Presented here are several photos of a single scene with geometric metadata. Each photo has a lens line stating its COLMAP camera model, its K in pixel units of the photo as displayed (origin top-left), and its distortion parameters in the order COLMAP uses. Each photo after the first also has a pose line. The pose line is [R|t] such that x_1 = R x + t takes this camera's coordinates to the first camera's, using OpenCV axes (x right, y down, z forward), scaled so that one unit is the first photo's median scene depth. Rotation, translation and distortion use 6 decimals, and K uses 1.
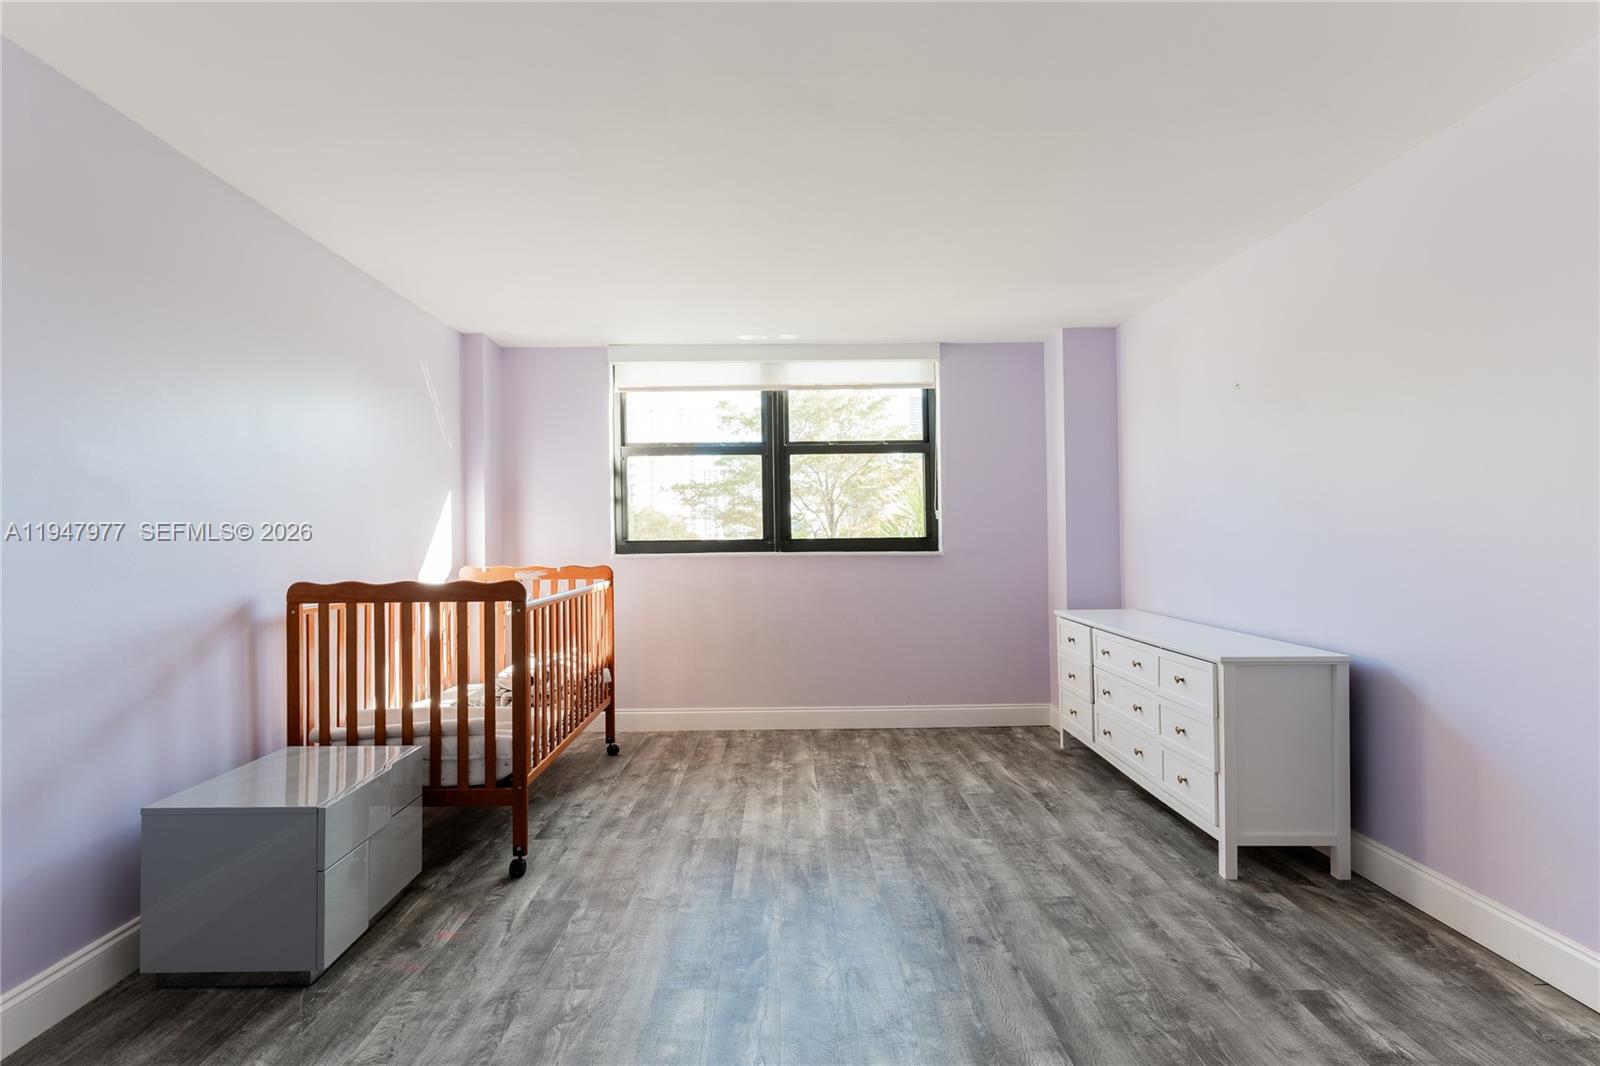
lens RADIAL K [[750.0, 0, 780.9], [0, 750.0, 530.0], [0, 0, 1]] dist [0.000672, -0.000219]
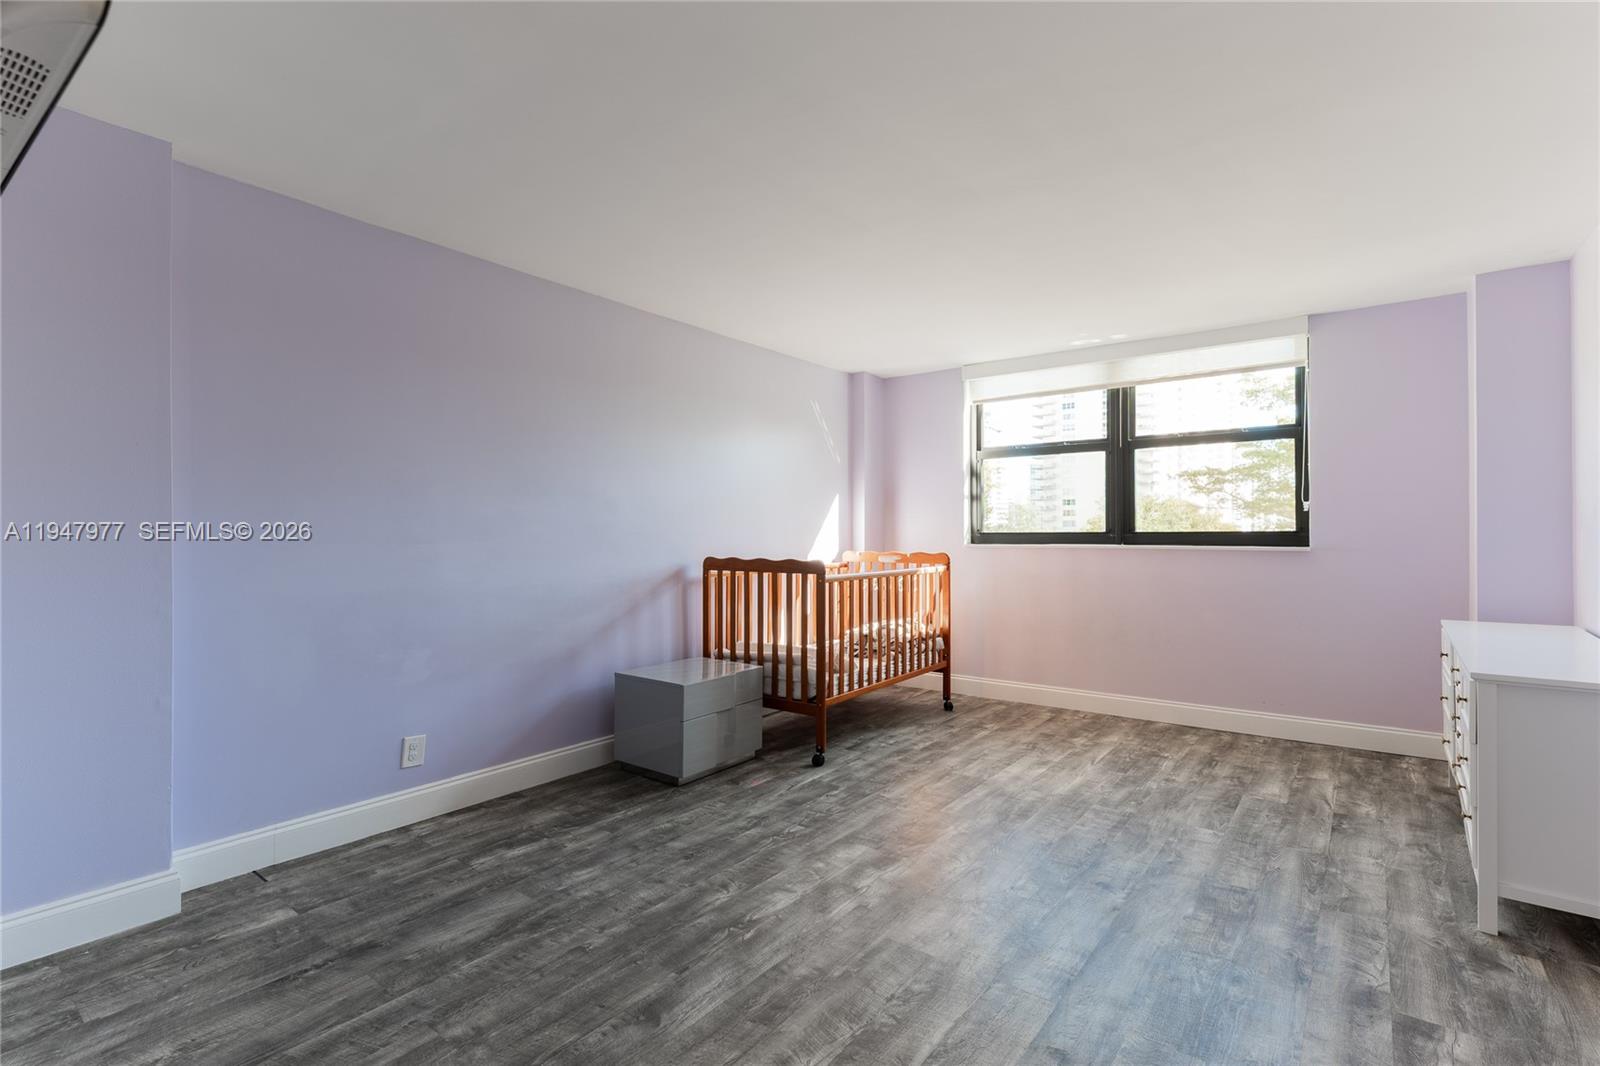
lens RADIAL K [[743.3, 0, 790.3], [0, 743.3, 527.2], [0, 0, 1]] dist [0.001845, 0.000131]
pose [[0.792315, 0.003729, -0.610101, 0.401809], [0.001287, 0.999969, 0.007783, -0.004906], [0.610111, -0.006952, 0.792286, -0.130448]]
